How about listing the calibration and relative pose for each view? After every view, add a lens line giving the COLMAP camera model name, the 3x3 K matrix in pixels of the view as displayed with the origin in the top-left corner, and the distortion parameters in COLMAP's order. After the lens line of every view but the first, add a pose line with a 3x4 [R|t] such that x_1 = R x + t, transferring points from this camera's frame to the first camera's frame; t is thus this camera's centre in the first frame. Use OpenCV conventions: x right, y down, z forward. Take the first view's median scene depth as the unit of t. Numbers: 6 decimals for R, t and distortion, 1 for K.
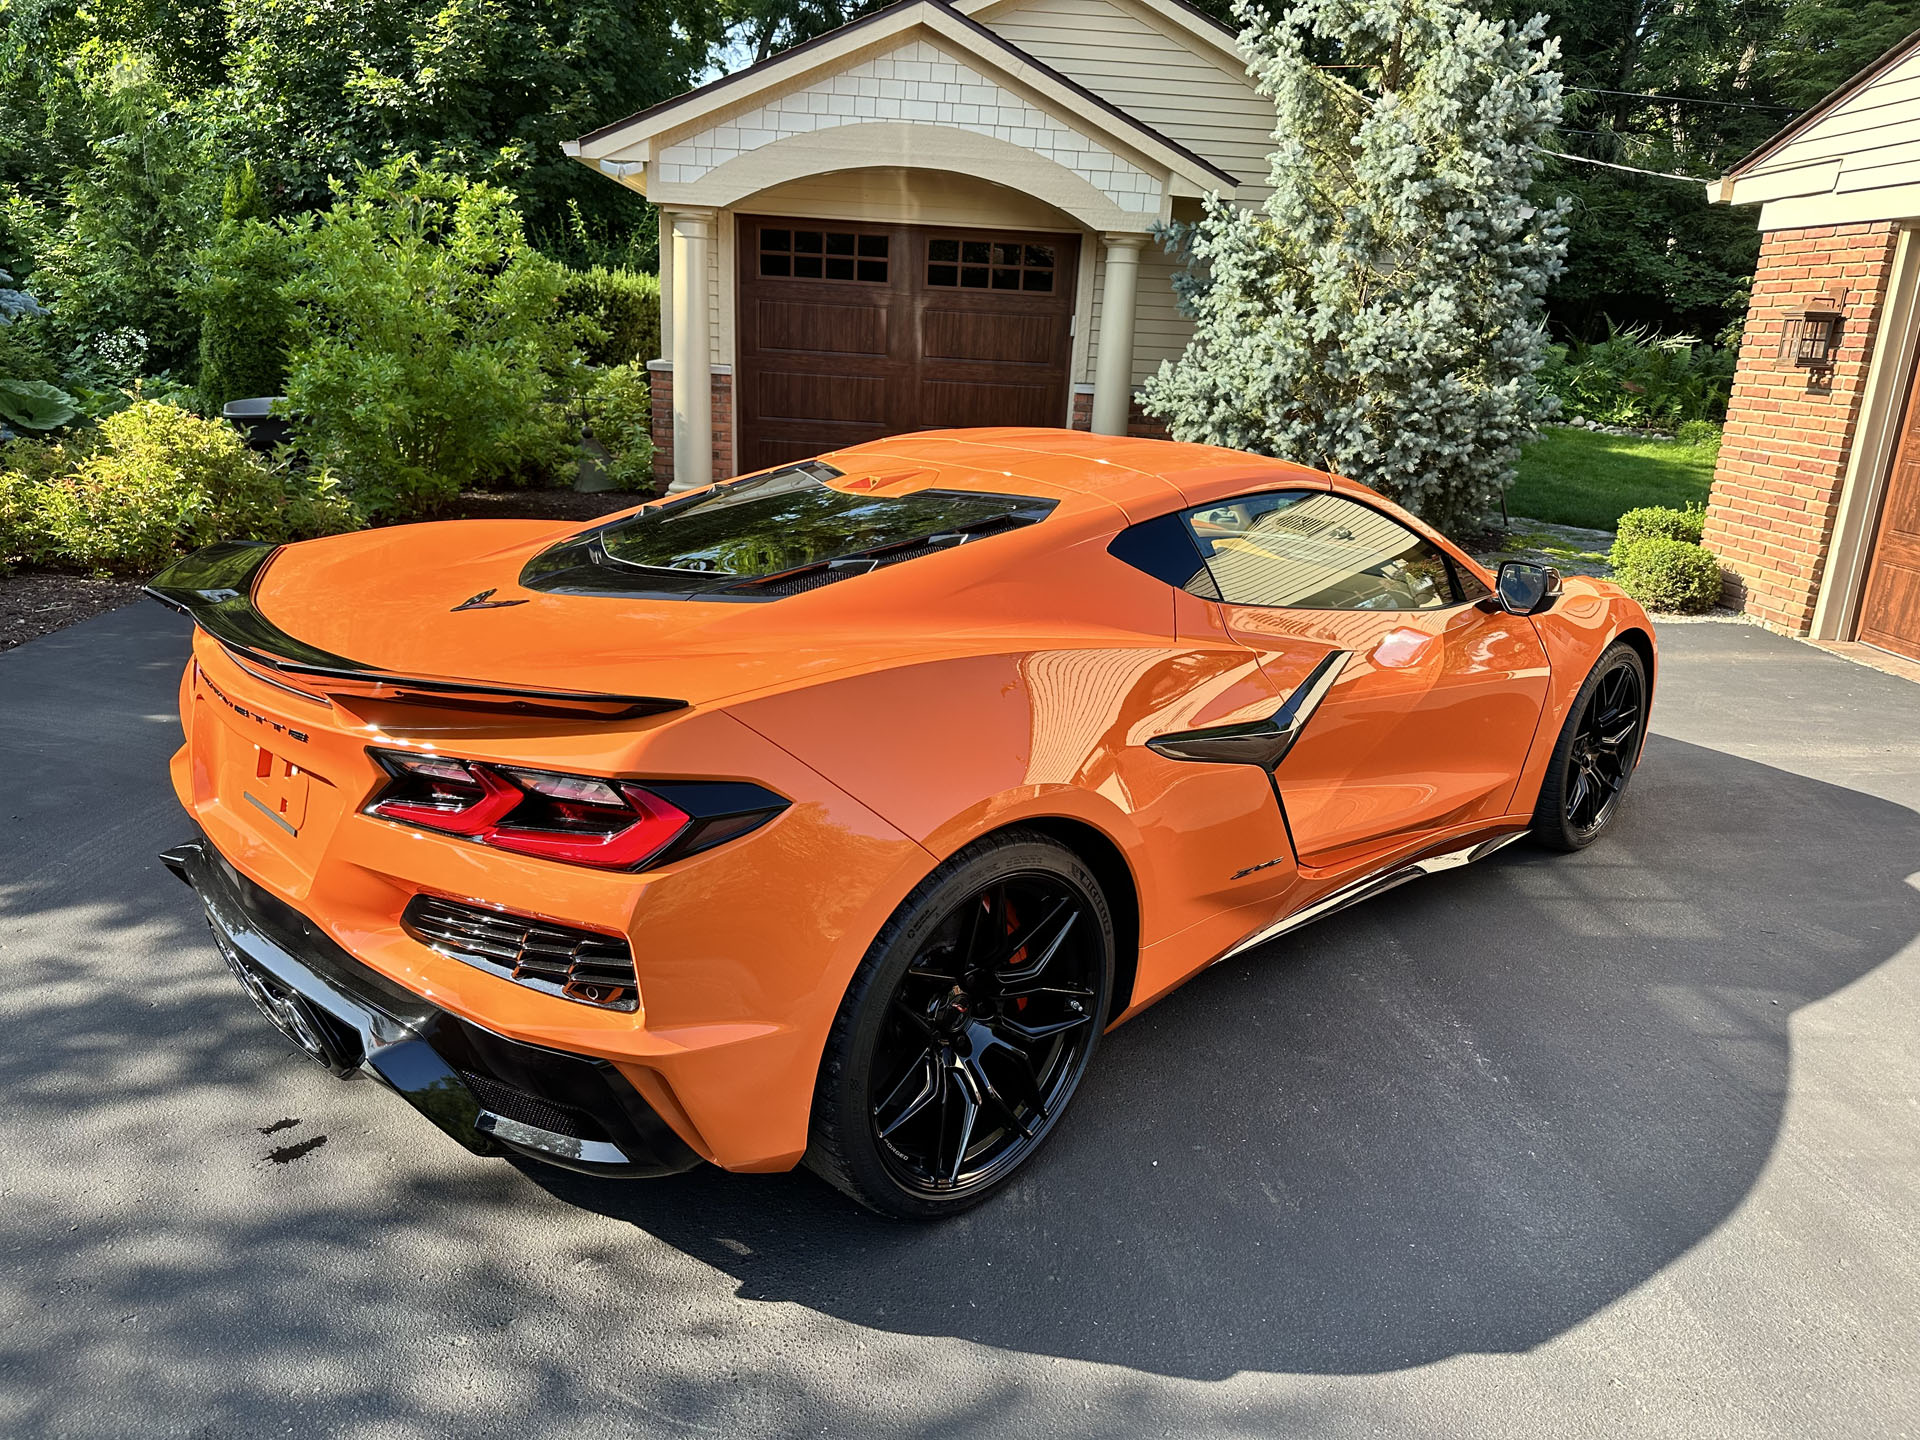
lens RADIAL K [[1472.6, 0, 960.0], [0, 1472.6, 720.0], [0, 0, 1]] dist [0.051401, -0.056512]
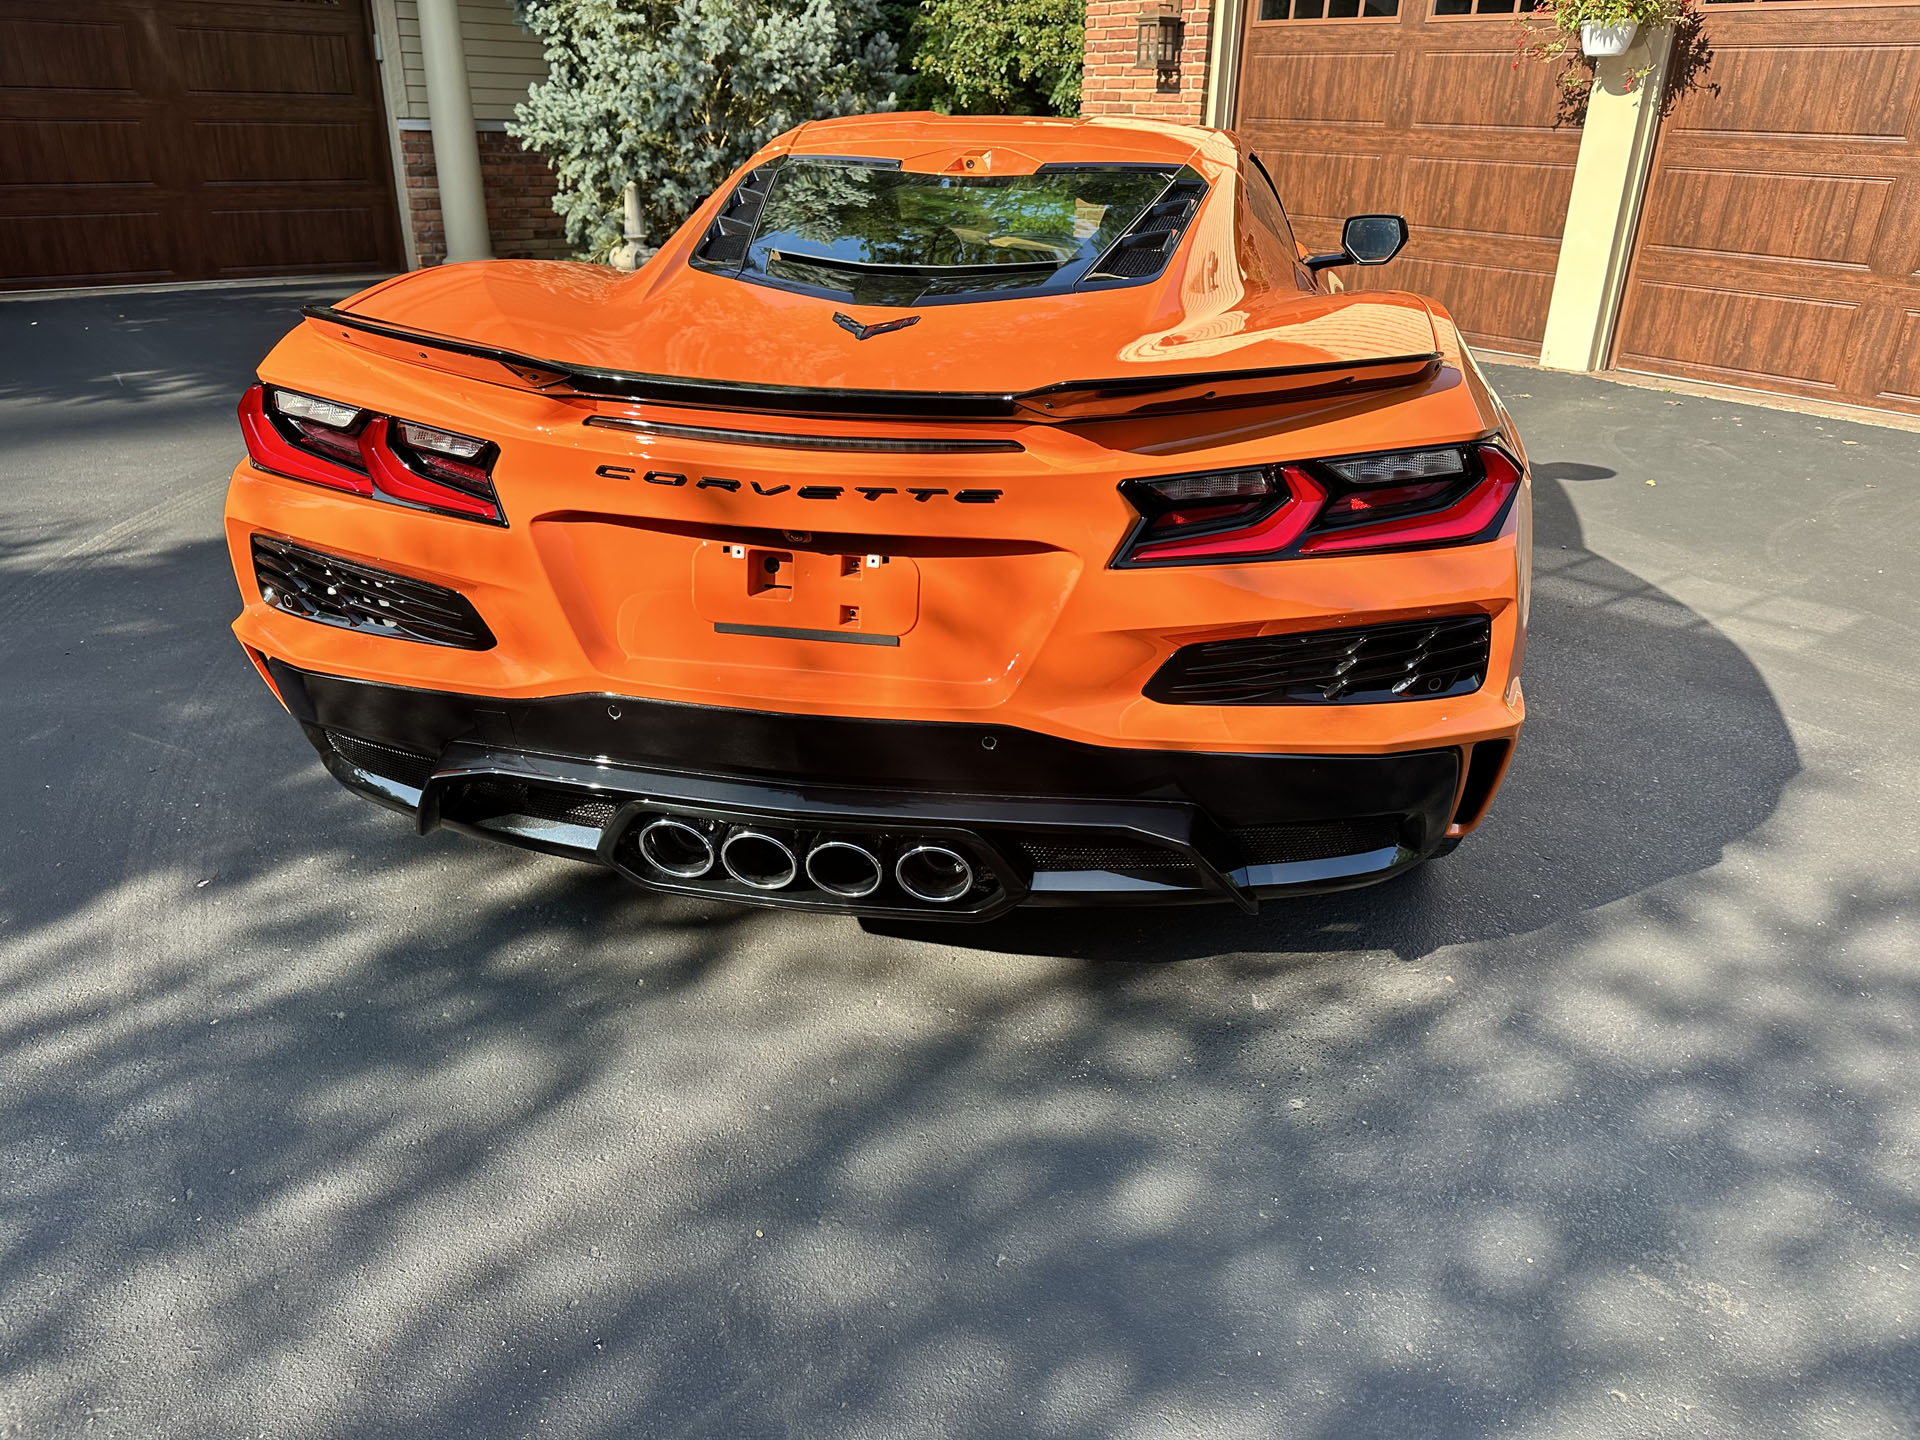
lens RADIAL K [[1472.6, 0, 960.0], [0, 1472.6, 720.0], [0, 0, 1]] dist [0.051401, -0.056512]
pose [[0.783309, -0.267505, 0.561131, -0.288923], [0.182691, 0.961874, 0.203523, -0.011654], [-0.594181, -0.056908, 0.802316, 0.117943]]
